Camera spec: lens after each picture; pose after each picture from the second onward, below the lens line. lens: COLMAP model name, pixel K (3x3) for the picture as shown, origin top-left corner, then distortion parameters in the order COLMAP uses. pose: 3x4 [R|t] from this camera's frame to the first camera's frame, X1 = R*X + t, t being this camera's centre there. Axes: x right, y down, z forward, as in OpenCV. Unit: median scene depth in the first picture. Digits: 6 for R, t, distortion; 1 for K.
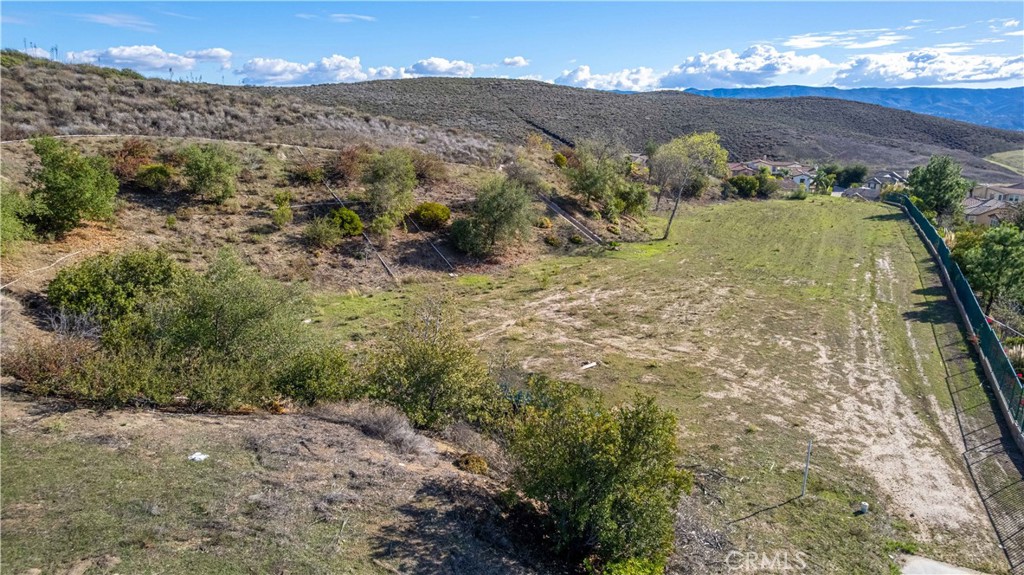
lens RADIAL K [[658.2, 0, 512.0], [0, 658.2, 287.5], [0, 0, 1]] dist [-0.076386, 0.068961]
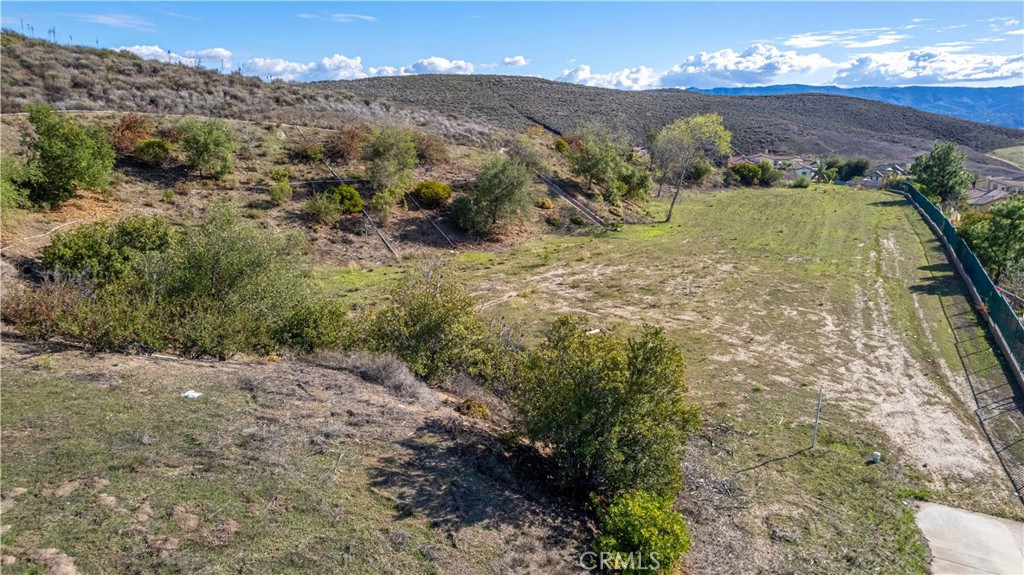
lens RADIAL K [[658.2, 0, 512.0], [0, 658.2, 287.5], [0, 0, 1]] dist [-0.076386, 0.068961]
pose [[0.999999, -0.001016, -0.001040, -0.001125], [0.001017, 0.999999, 0.000284, 0.032144], [0.001040, -0.000285, 0.999999, 0.009426]]
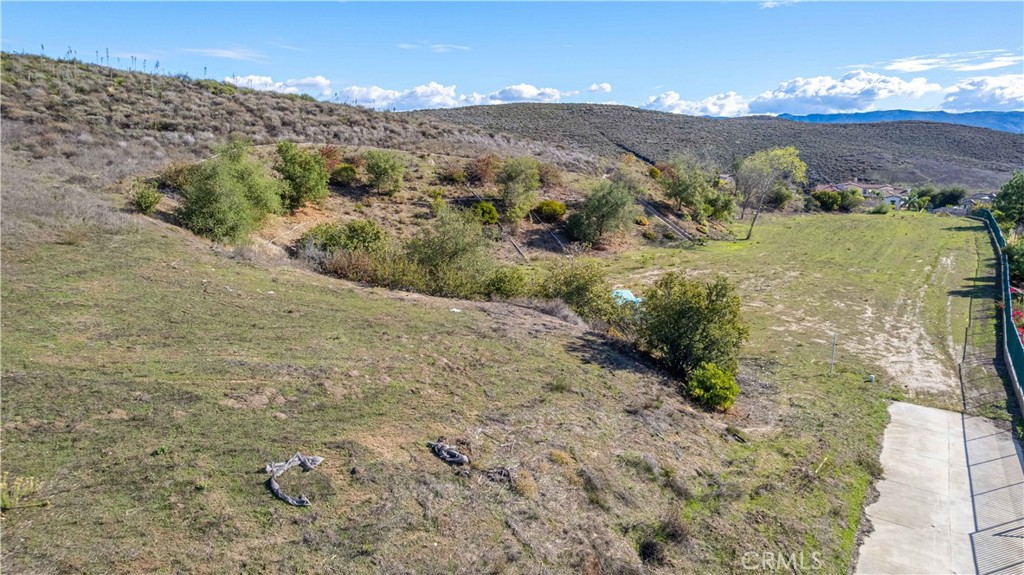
lens RADIAL K [[658.2, 0, 512.0], [0, 658.2, 287.5], [0, 0, 1]] dist [-0.076386, 0.068961]
pose [[0.991649, 0.028190, -0.125851, -0.036911], [-0.032870, 0.998837, -0.035262, 0.081307], [0.124710, 0.039104, 0.991422, -0.227676]]
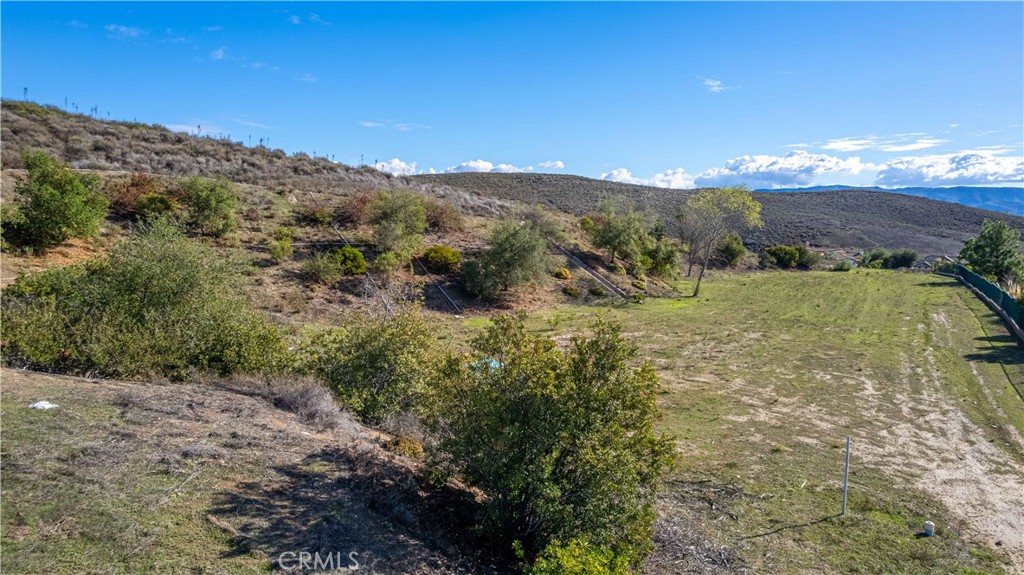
lens RADIAL K [[658.2, 0, 512.0], [0, 658.2, 287.5], [0, 0, 1]] dist [-0.076386, 0.068961]
pose [[0.997828, 0.008643, -0.065310, 0.043133], [-0.018205, 0.988929, -0.147267, 0.070941], [0.063314, 0.148136, 0.986938, 0.074790]]
